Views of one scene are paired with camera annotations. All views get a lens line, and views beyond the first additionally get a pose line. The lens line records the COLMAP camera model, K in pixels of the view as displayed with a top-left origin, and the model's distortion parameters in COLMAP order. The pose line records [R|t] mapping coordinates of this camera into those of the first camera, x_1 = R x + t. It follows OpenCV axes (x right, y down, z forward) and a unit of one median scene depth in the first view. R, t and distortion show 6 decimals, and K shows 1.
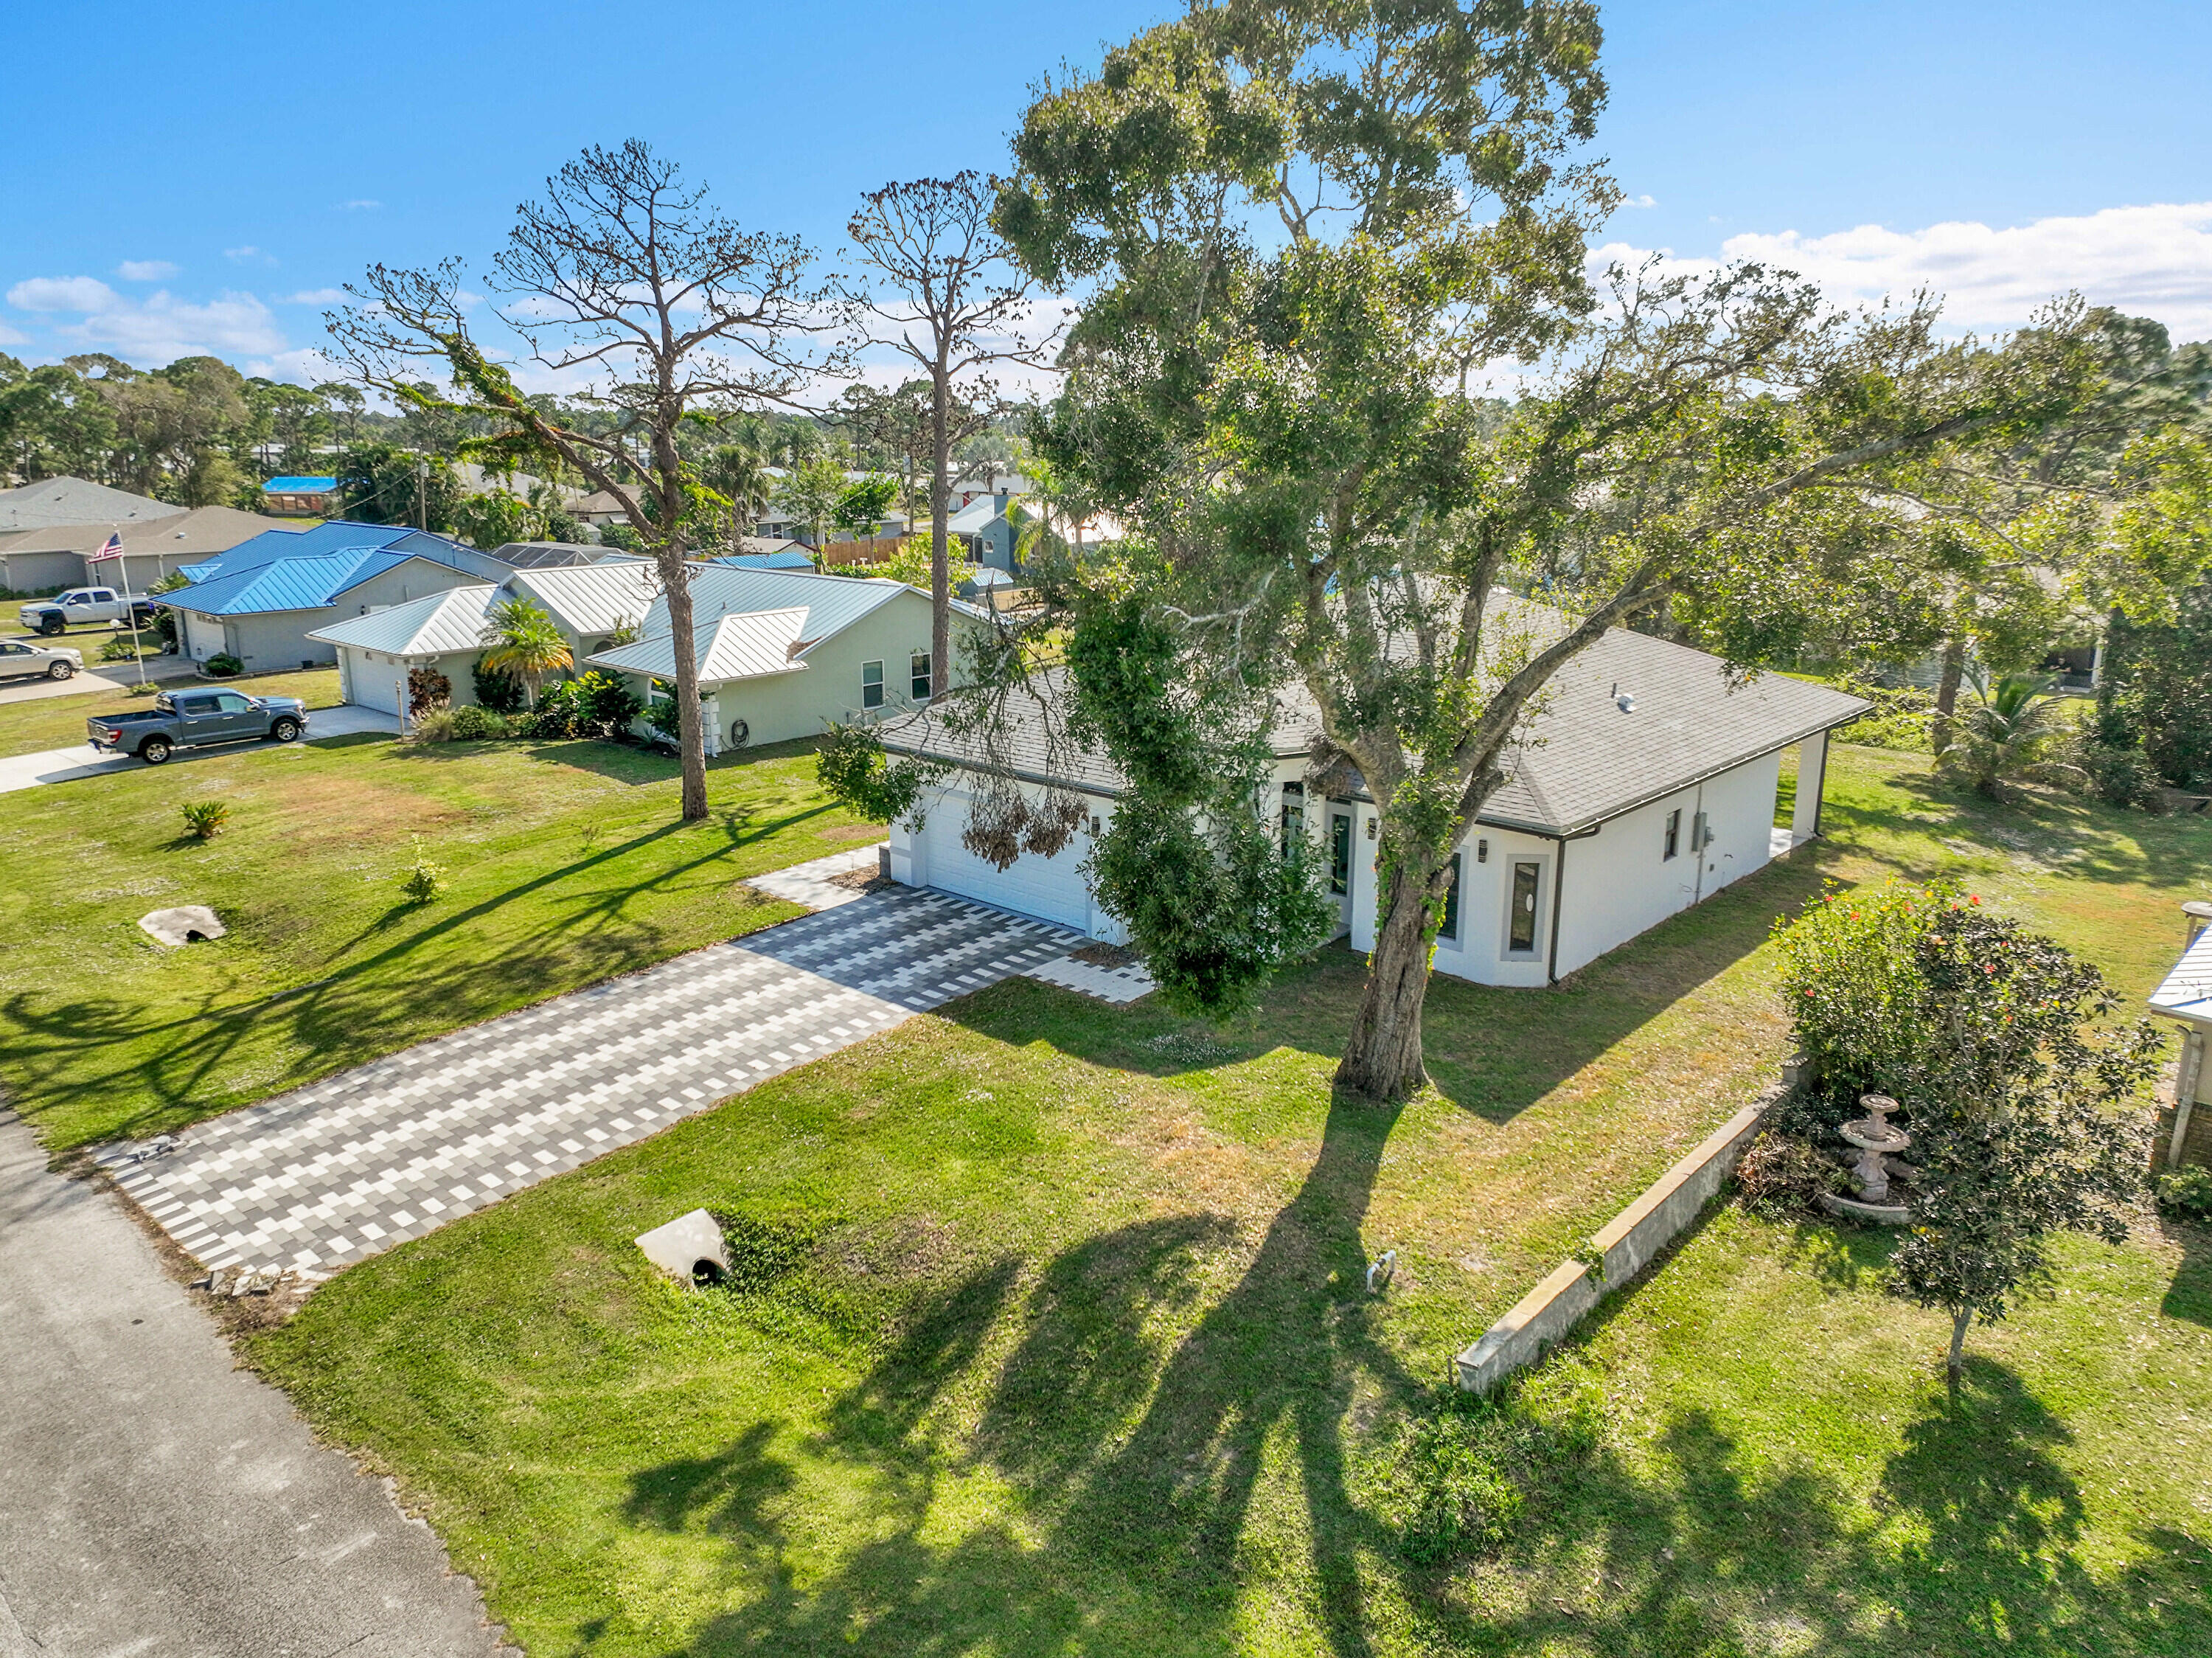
lens RADIAL K [[1548.5, 0, 1105.9], [0, 1548.5, 817.1], [0, 0, 1]] dist [-0.000906, 0.014992]
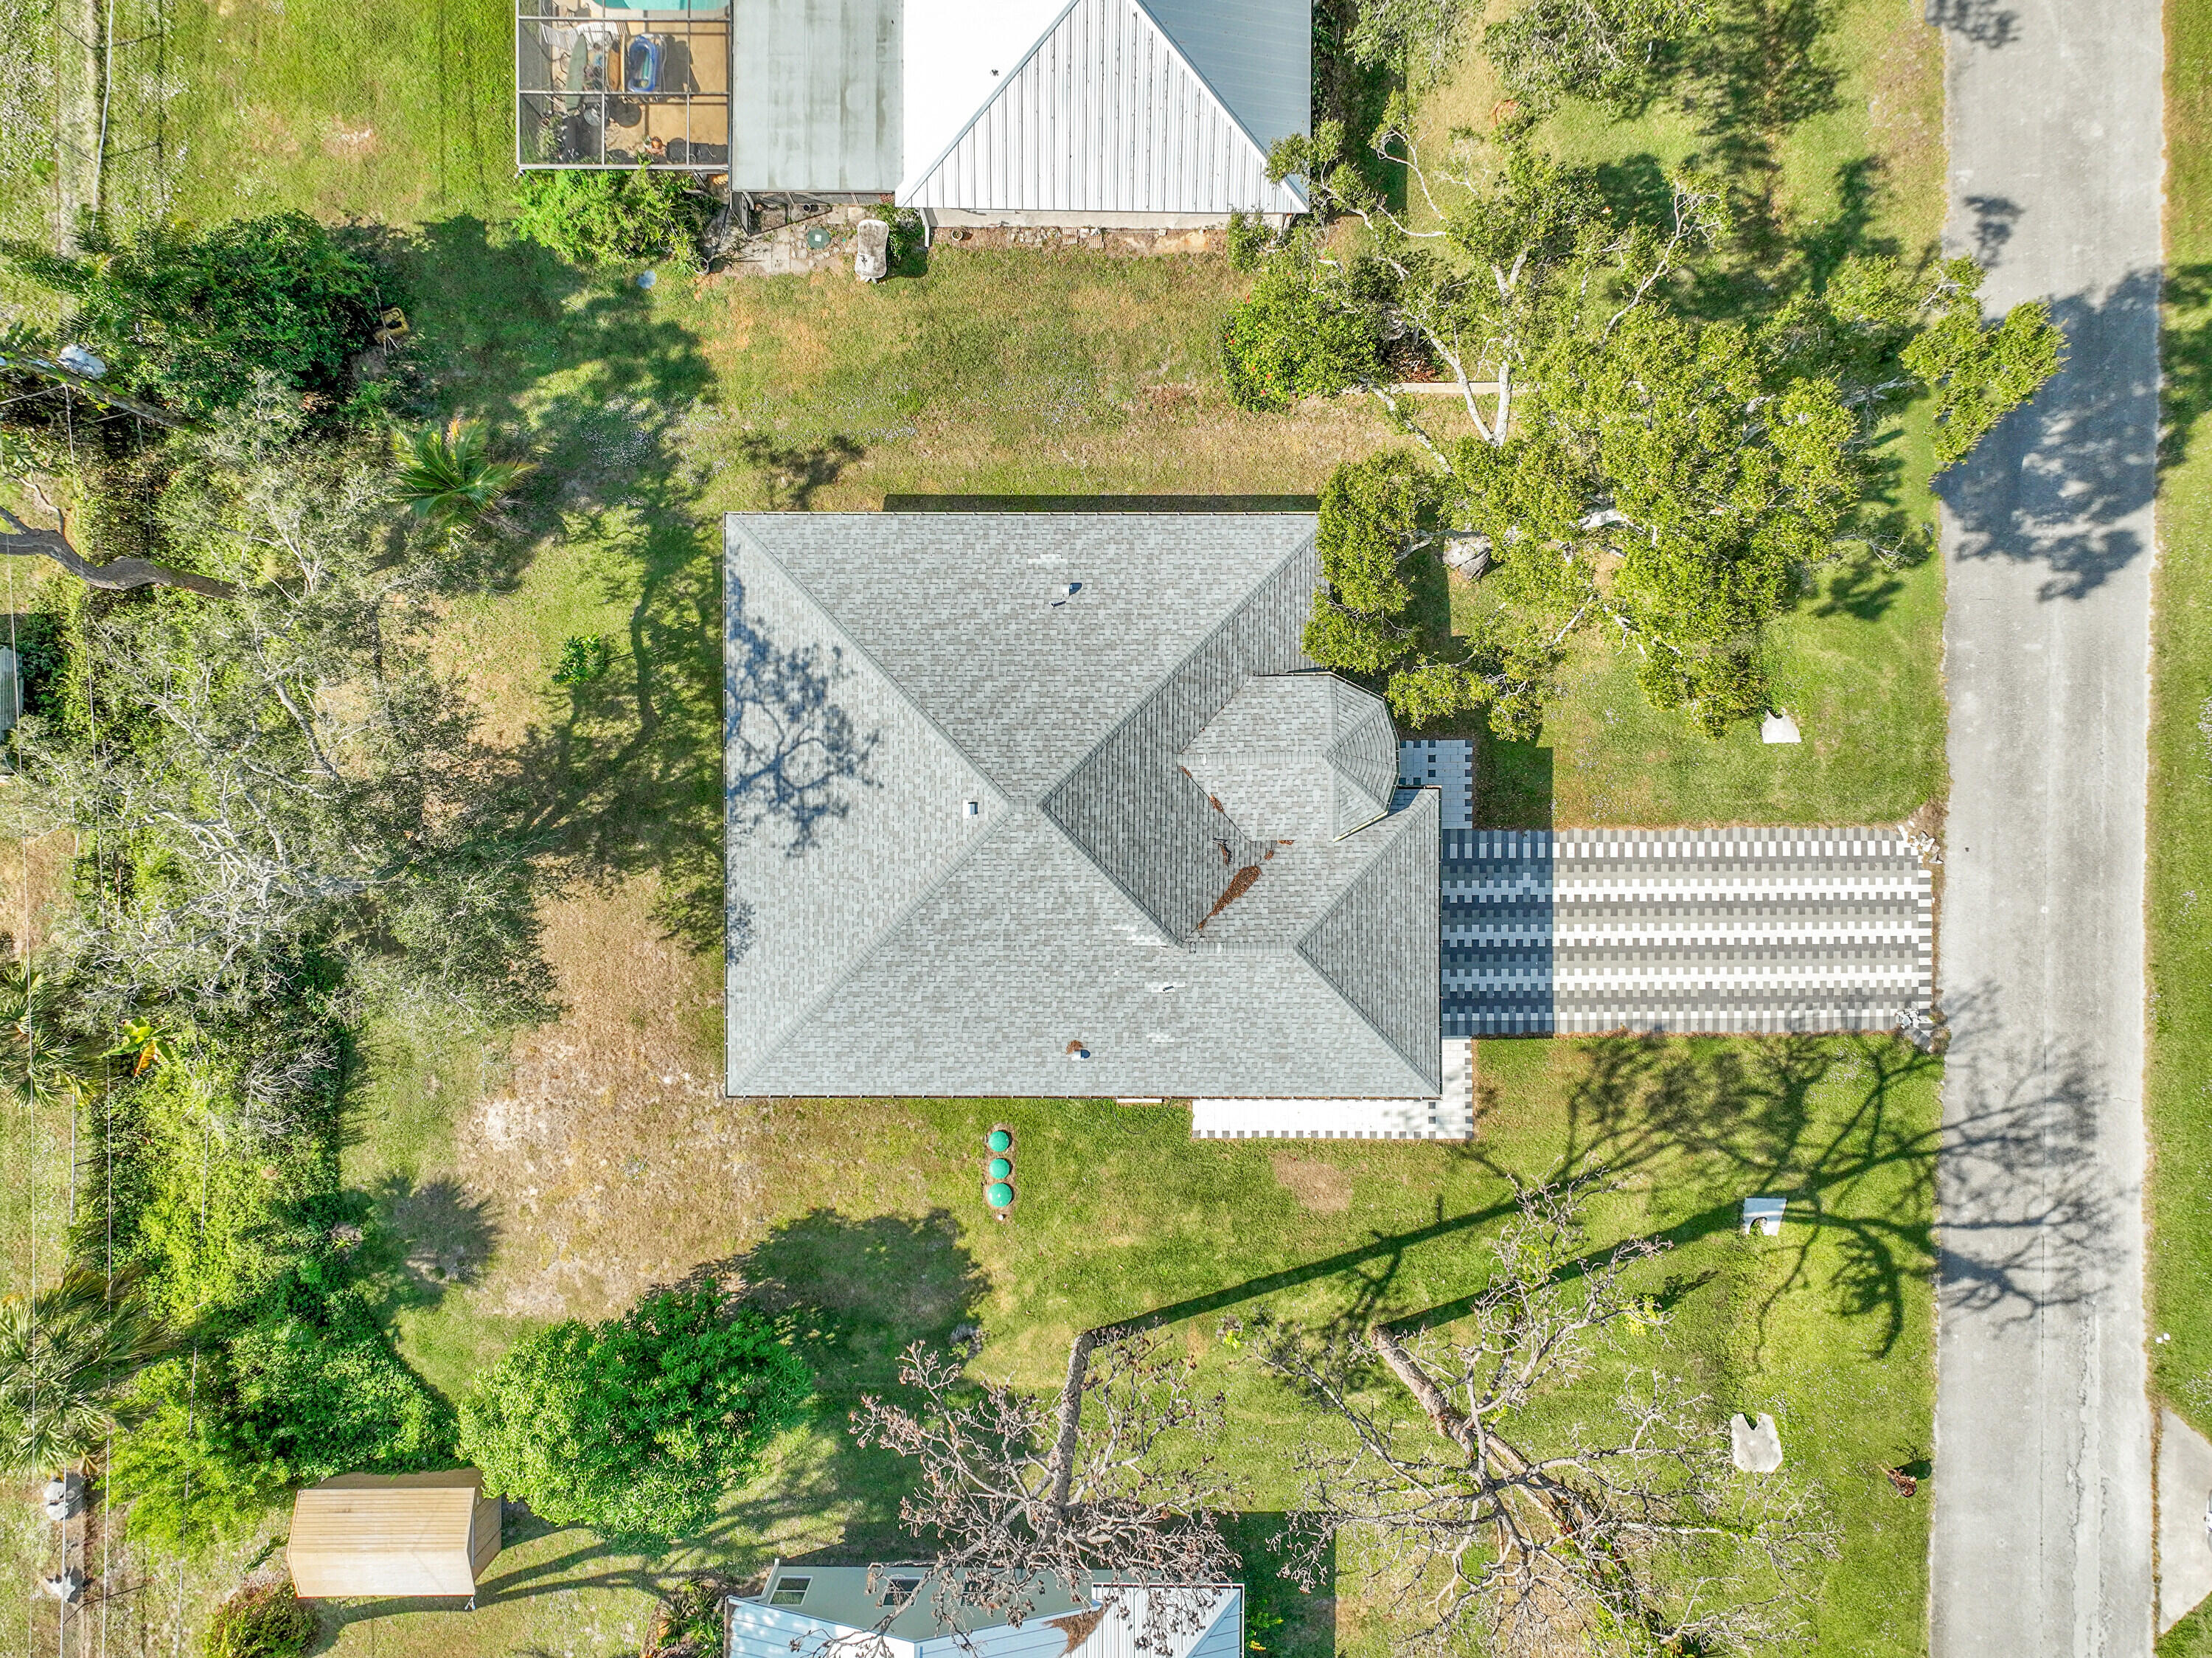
lens RADIAL K [[1548.5, 0, 1104.3], [0, 1548.5, 816.5], [0, 0, 1]] dist [-0.000906, 0.014992]
pose [[-0.672552, -0.740048, -0.001859, 0.217445], [0.181726, -0.167586, 0.968964, -1.543328], [-0.717391, 0.651340, 0.247196, 0.928545]]
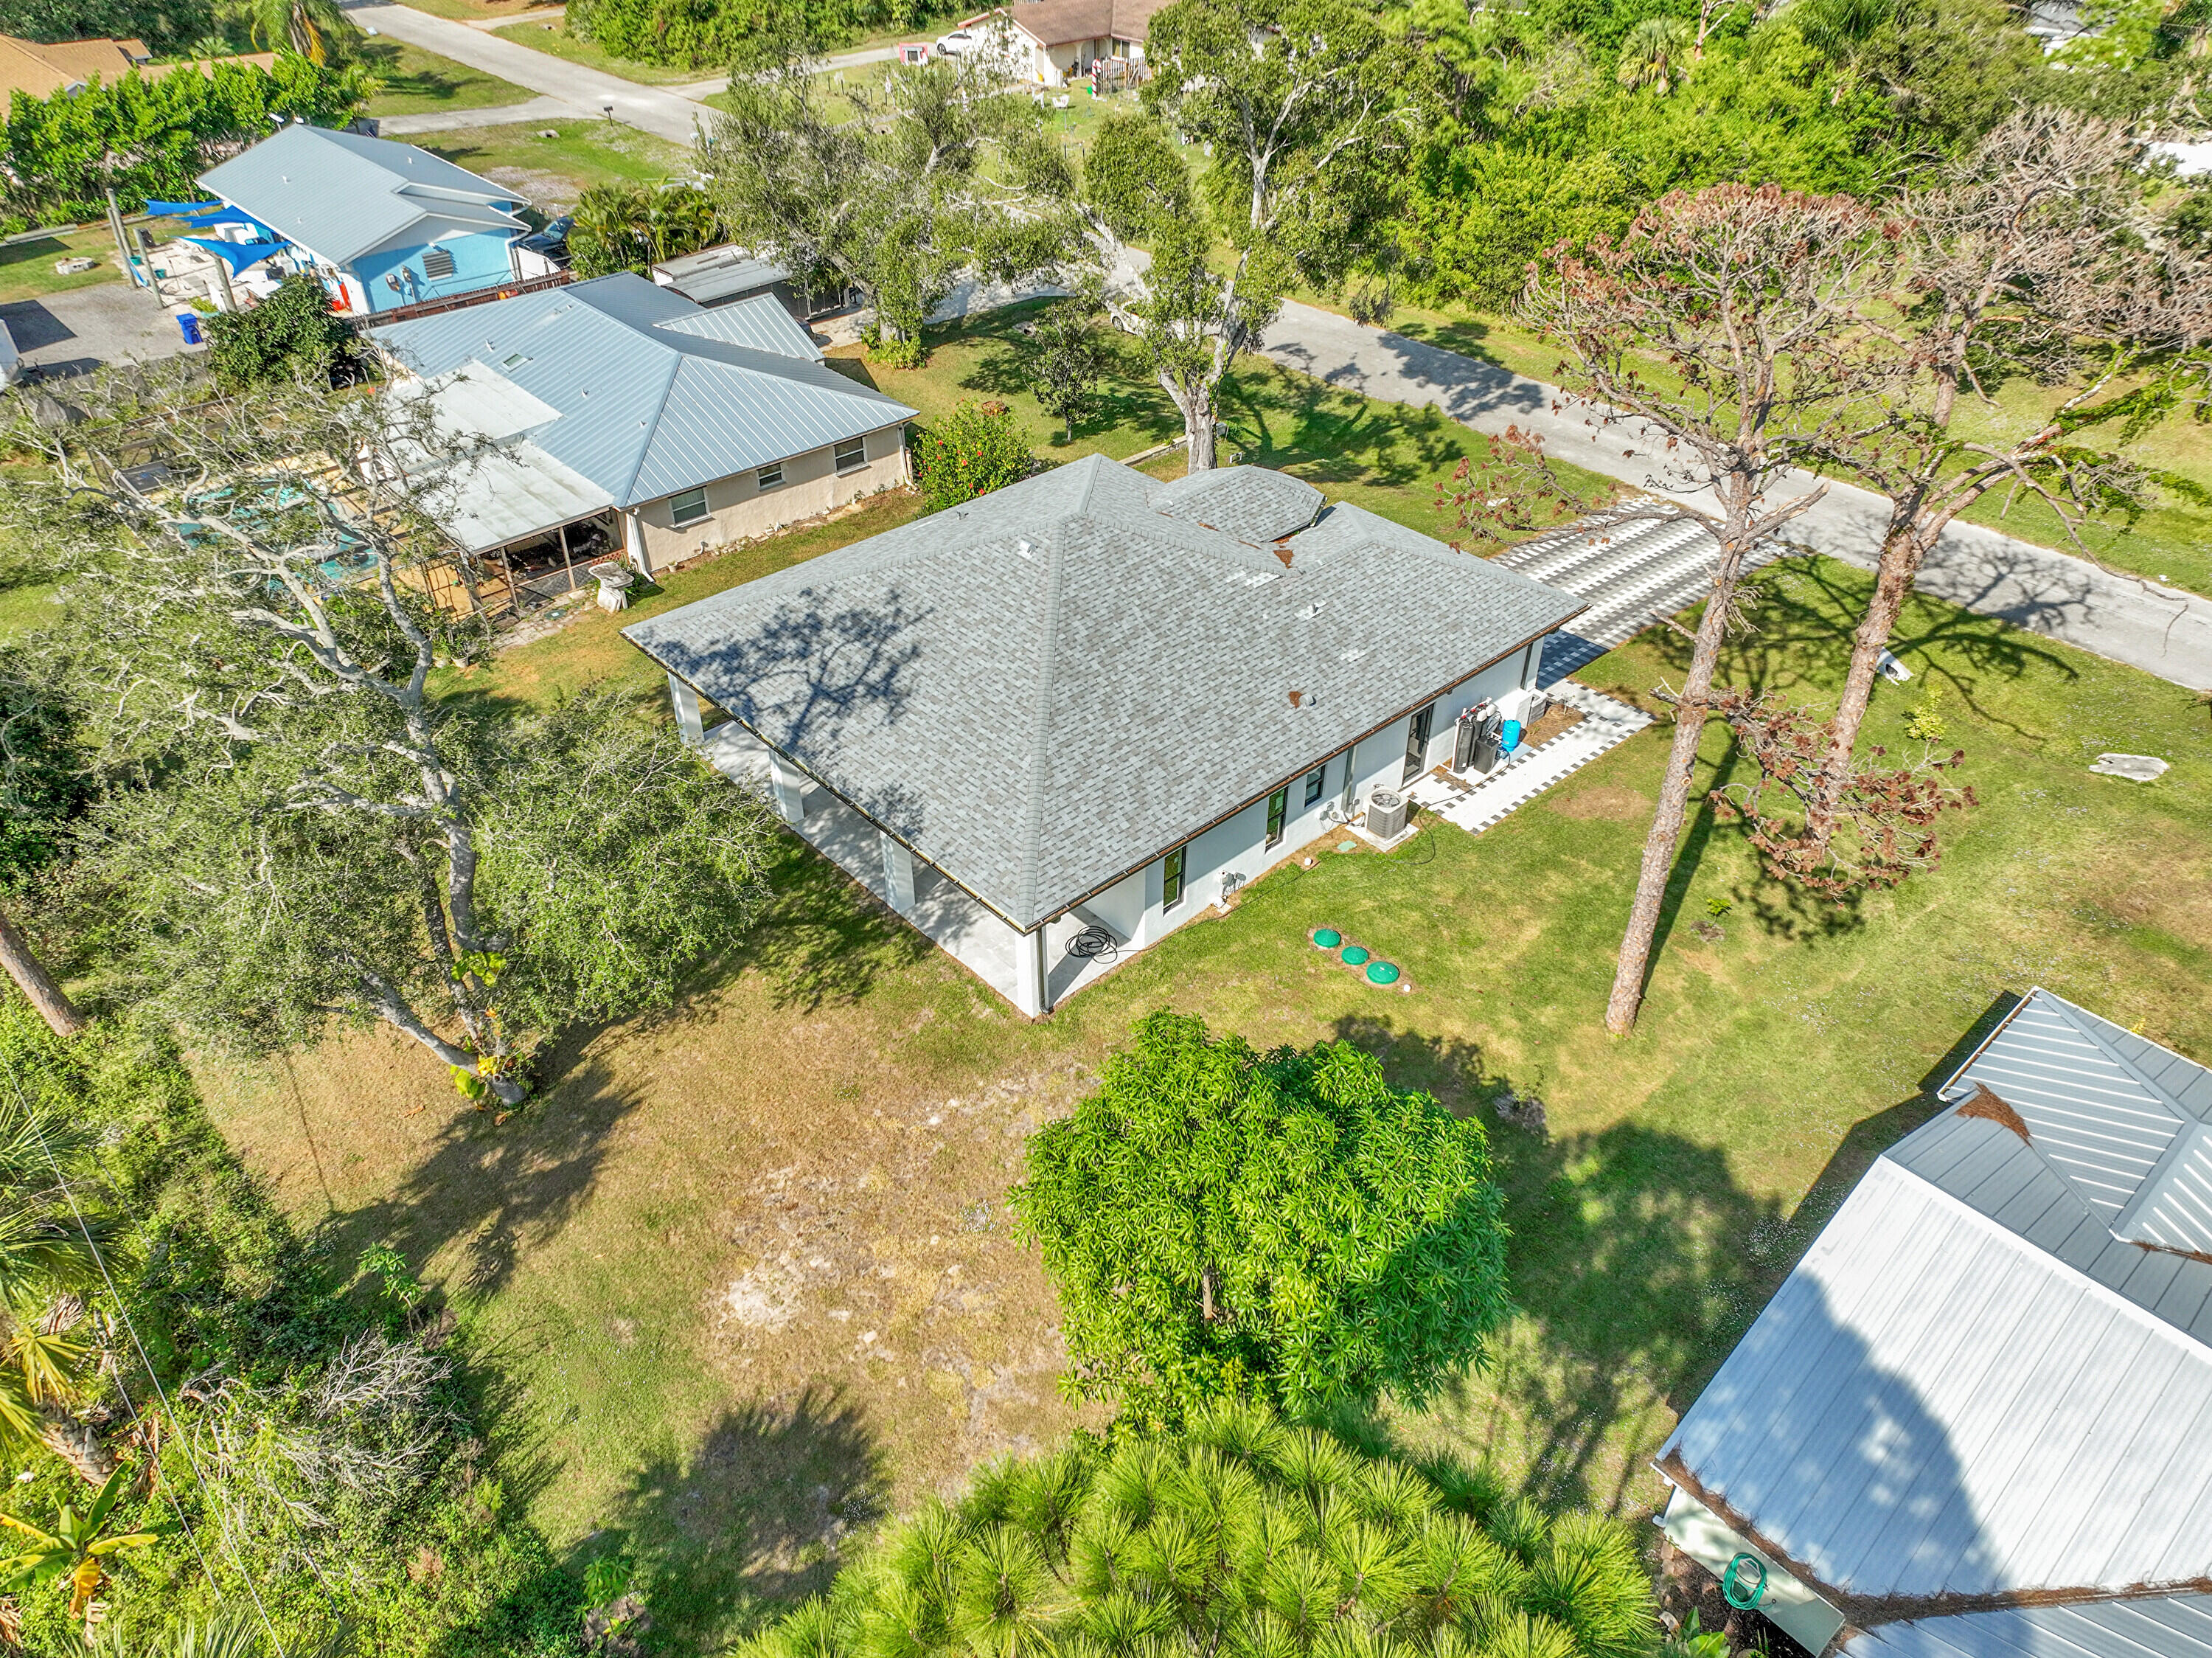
lens RADIAL K [[1548.5, 0, 1105.4], [0, 1548.5, 814.8], [0, 0, 1]] dist [-0.000906, 0.014992]
pose [[-0.996246, -0.050275, 0.070470, 0.128572], [0.022588, 0.634885, 0.772276, -1.077909], [-0.083567, 0.770969, -0.631366, 2.362553]]
